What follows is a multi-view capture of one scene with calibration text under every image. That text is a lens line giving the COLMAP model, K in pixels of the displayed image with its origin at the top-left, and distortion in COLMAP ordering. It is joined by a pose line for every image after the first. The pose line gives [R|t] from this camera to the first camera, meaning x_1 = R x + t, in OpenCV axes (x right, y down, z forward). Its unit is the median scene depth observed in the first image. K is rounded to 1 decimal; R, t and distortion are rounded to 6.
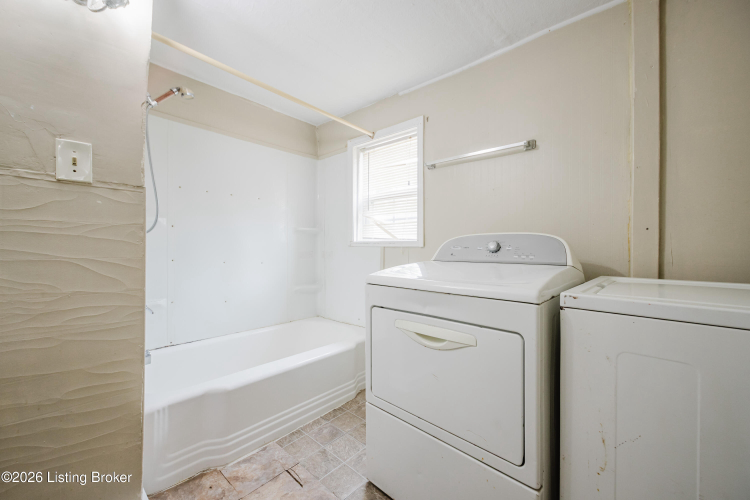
lens RADIAL K [[297.0, 0, 374.6], [0, 297.0, 249.3], [0, 0, 1]] dist [0.006702, -0.000162]
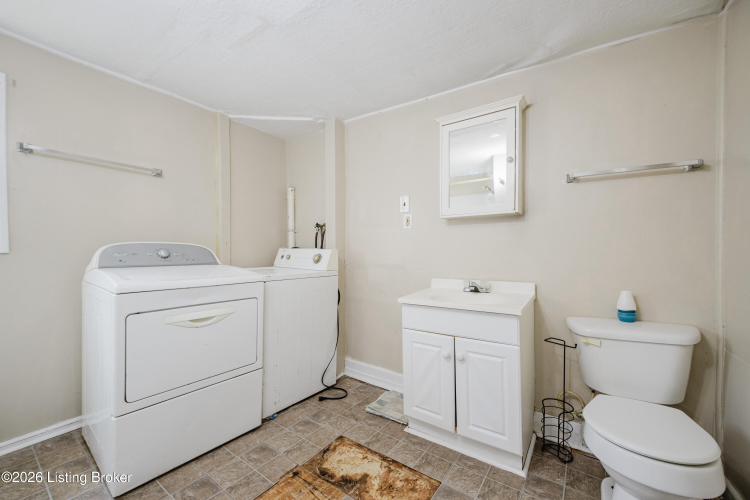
lens RADIAL K [[297.0, 0, 375.3], [0, 297.0, 250.7], [0, 0, 1]] dist [0.006702, -0.000162]
pose [[-0.120693, -0.005911, 0.992672, -0.931593], [-0.003084, 0.999980, 0.005580, -0.028388], [-0.992685, -0.002388, -0.120708, 0.249573]]
